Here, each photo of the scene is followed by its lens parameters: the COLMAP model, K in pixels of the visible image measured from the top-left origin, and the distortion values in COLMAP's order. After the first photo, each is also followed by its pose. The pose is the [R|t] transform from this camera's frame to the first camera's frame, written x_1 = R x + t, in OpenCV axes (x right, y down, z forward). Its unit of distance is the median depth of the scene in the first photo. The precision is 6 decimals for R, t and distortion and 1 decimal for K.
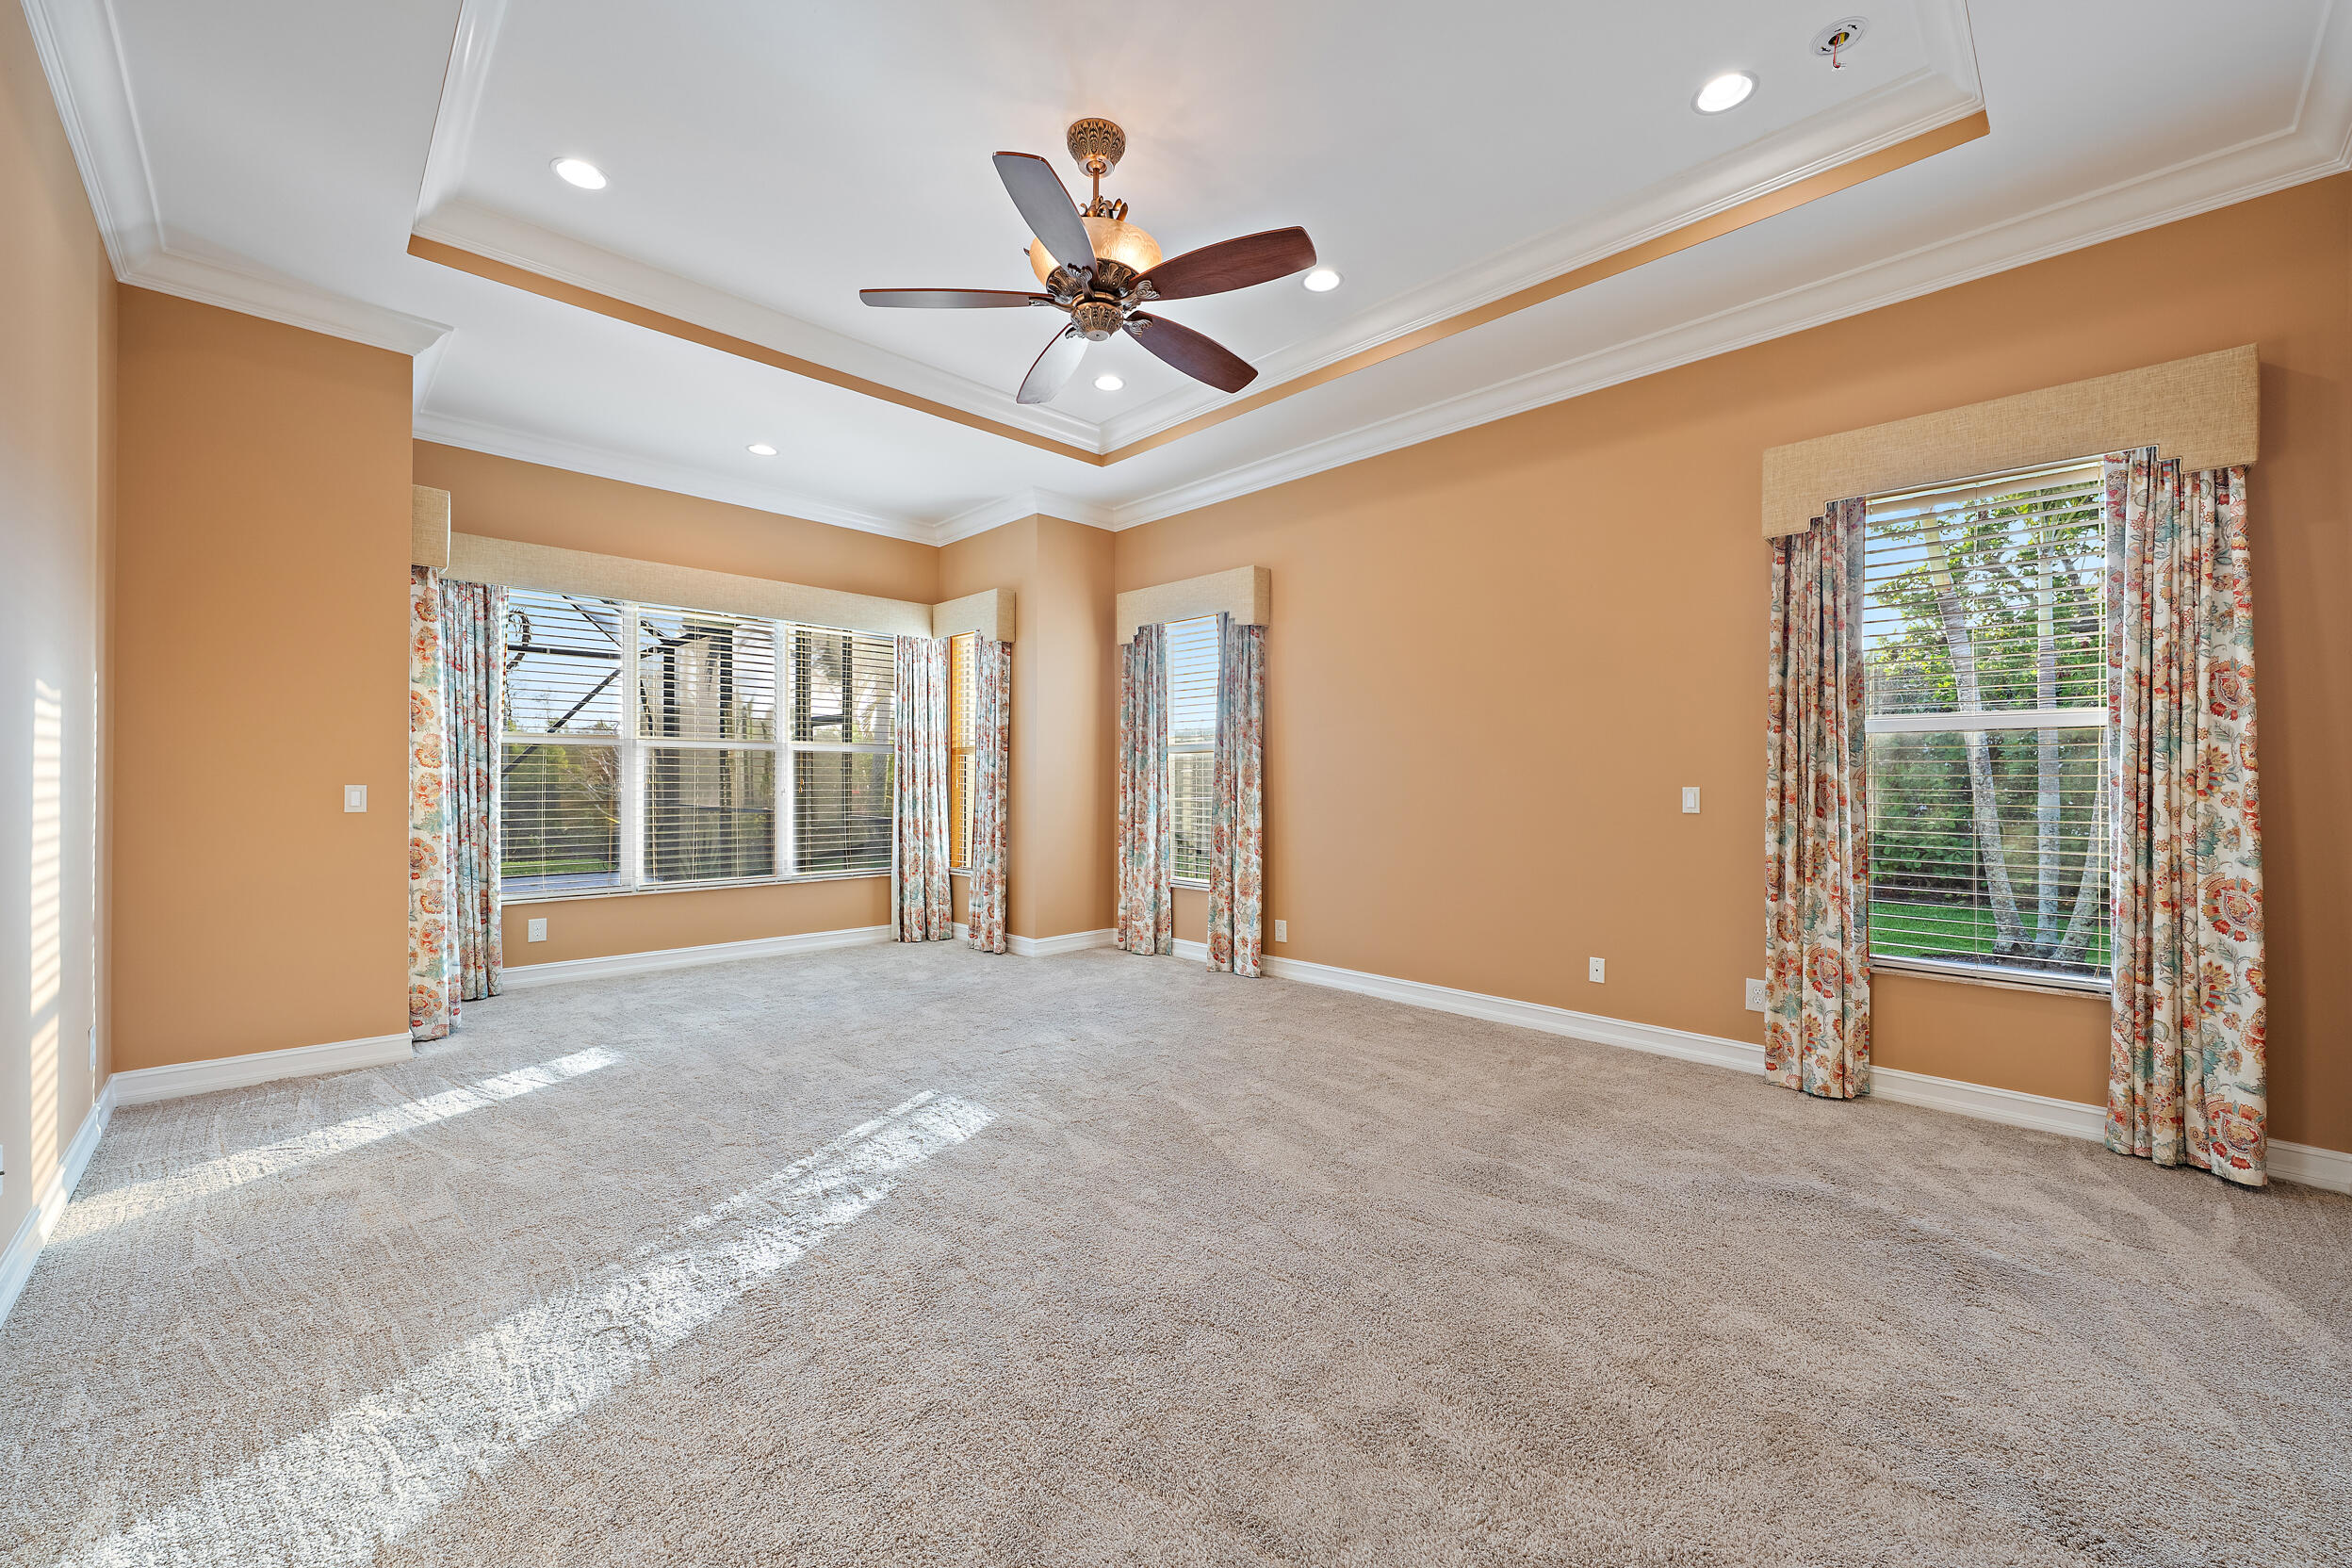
lens RADIAL K [[905.3, 0, 1183.6], [0, 905.3, 779.4], [0, 0, 1]] dist [-0.001614, -0.000217]
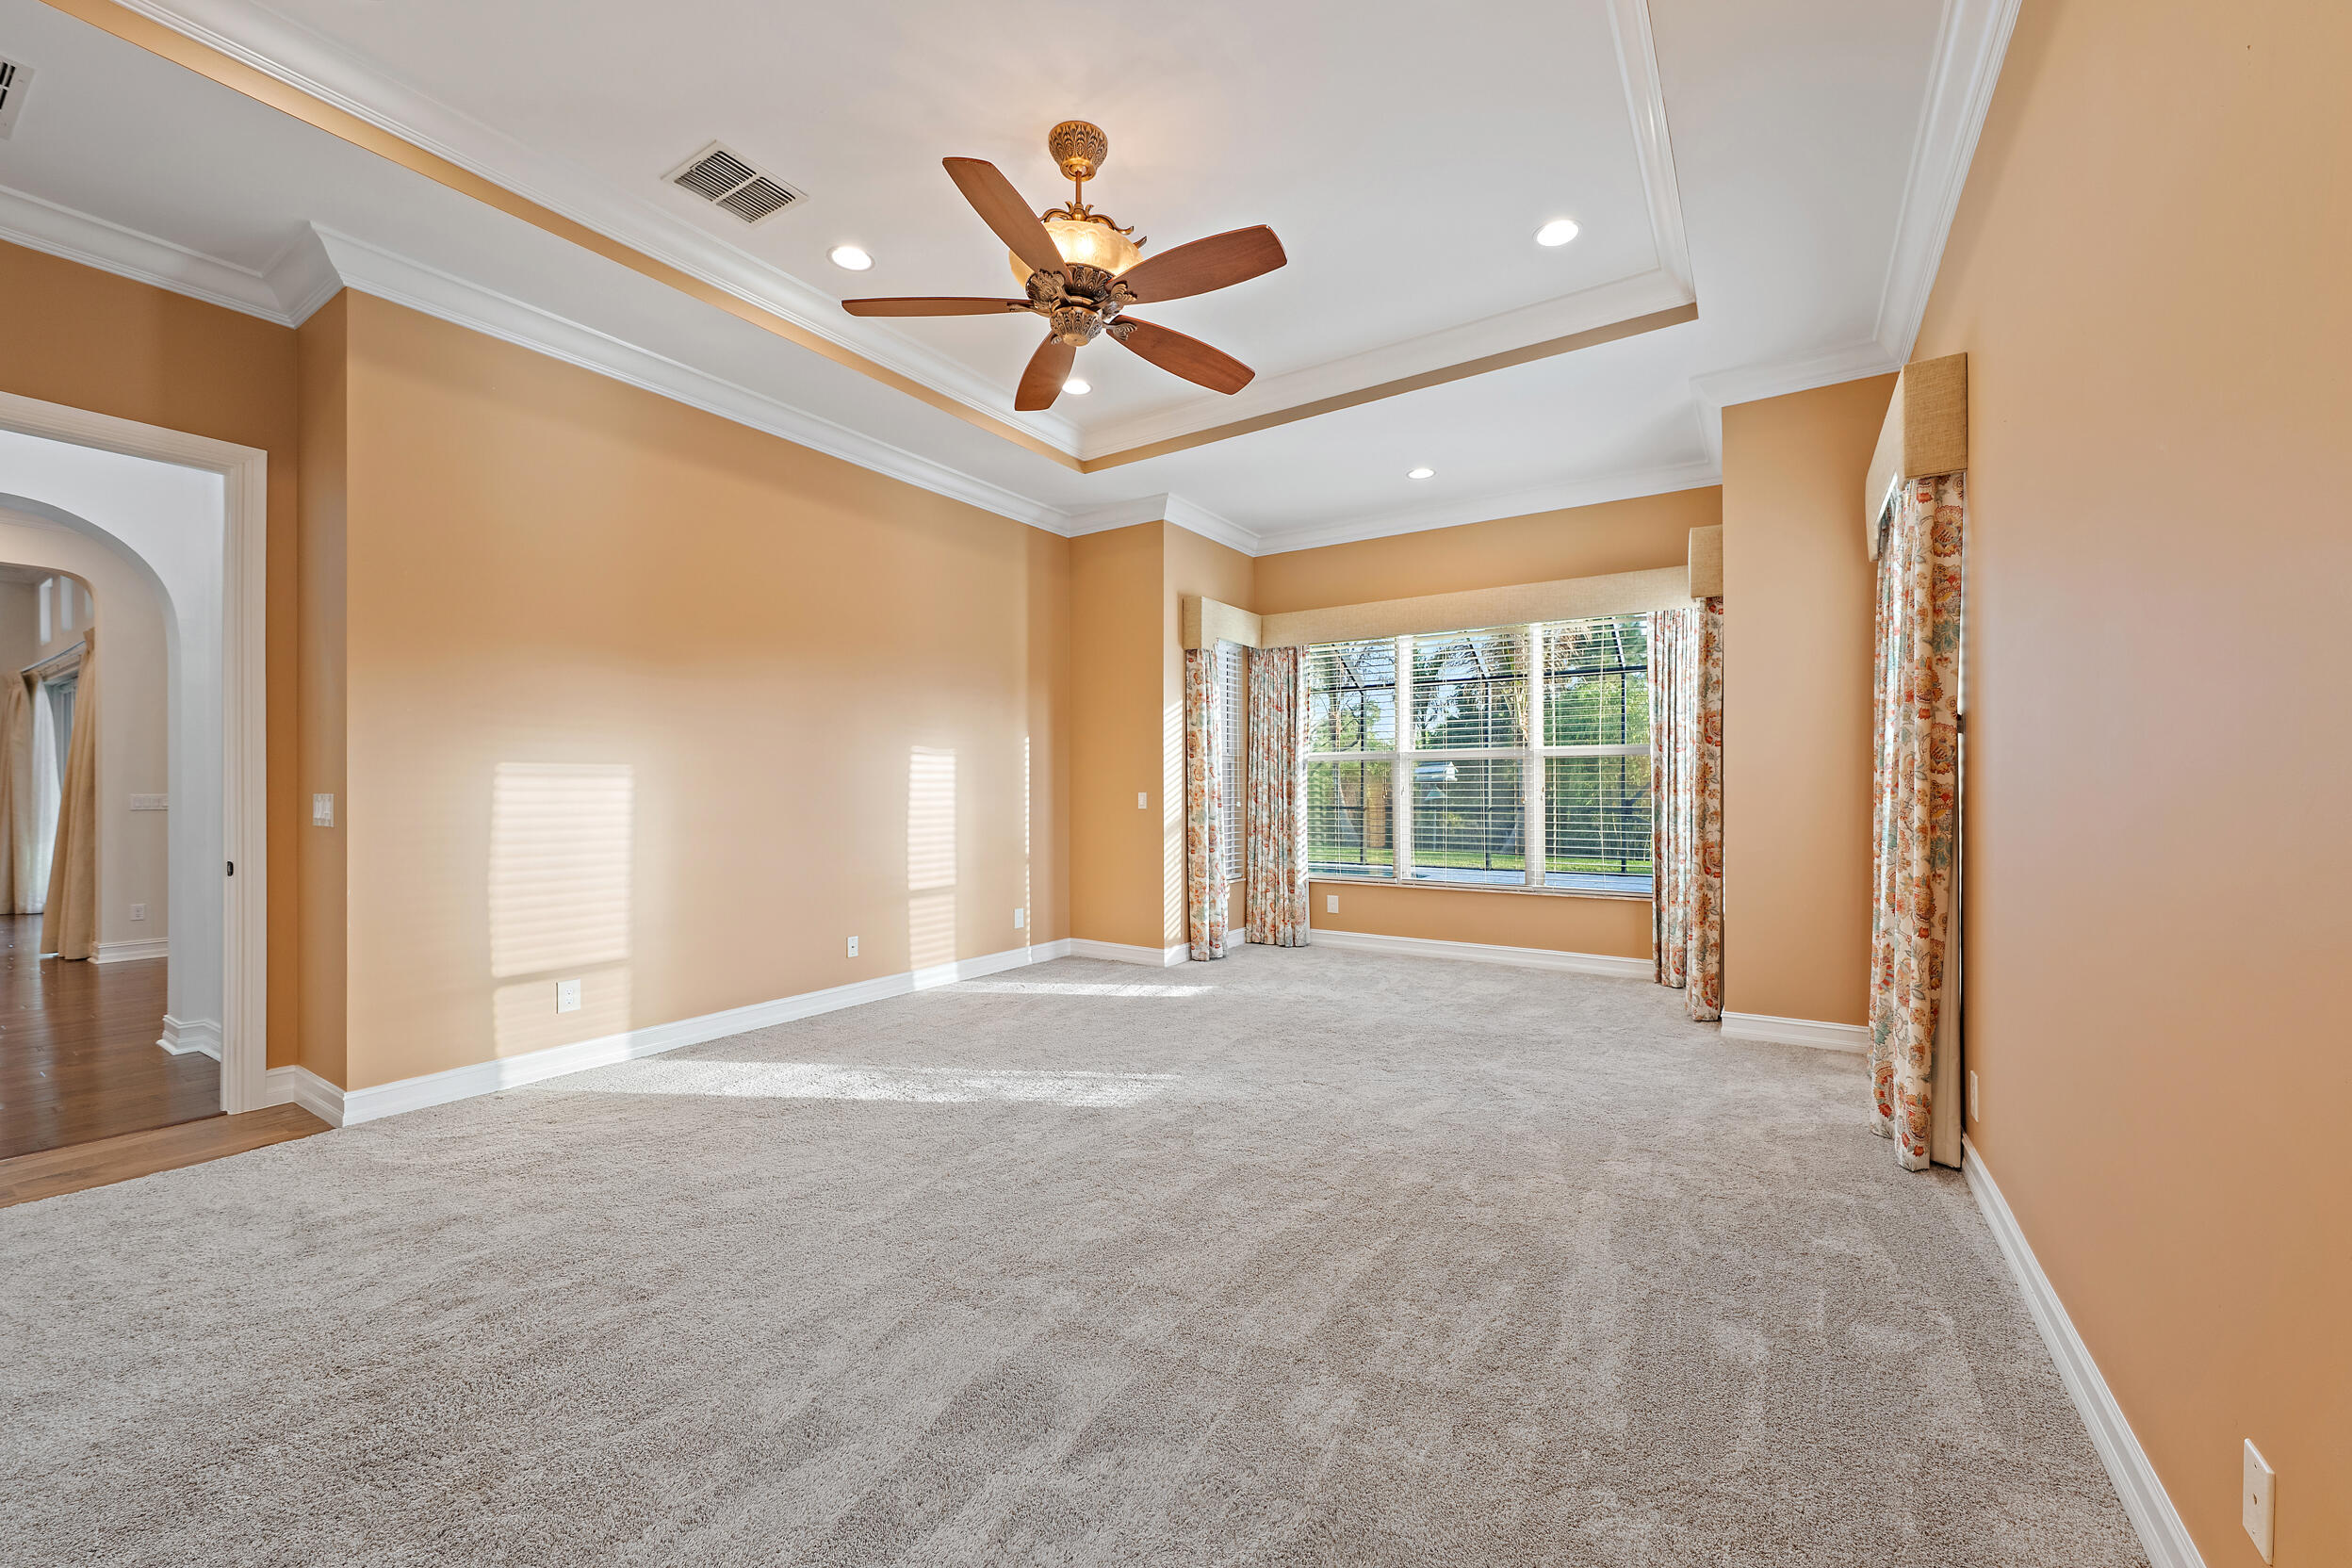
lens RADIAL K [[905.3, 0, 1183.6], [0, 905.3, 779.4], [0, 0, 1]] dist [-0.001614, -0.000217]
pose [[0.219796, -0.012879, -0.975461, 0.774470], [0.002782, 0.999917, -0.012575, 0.004563], [0.975542, 0.000050, 0.219814, 0.768922]]
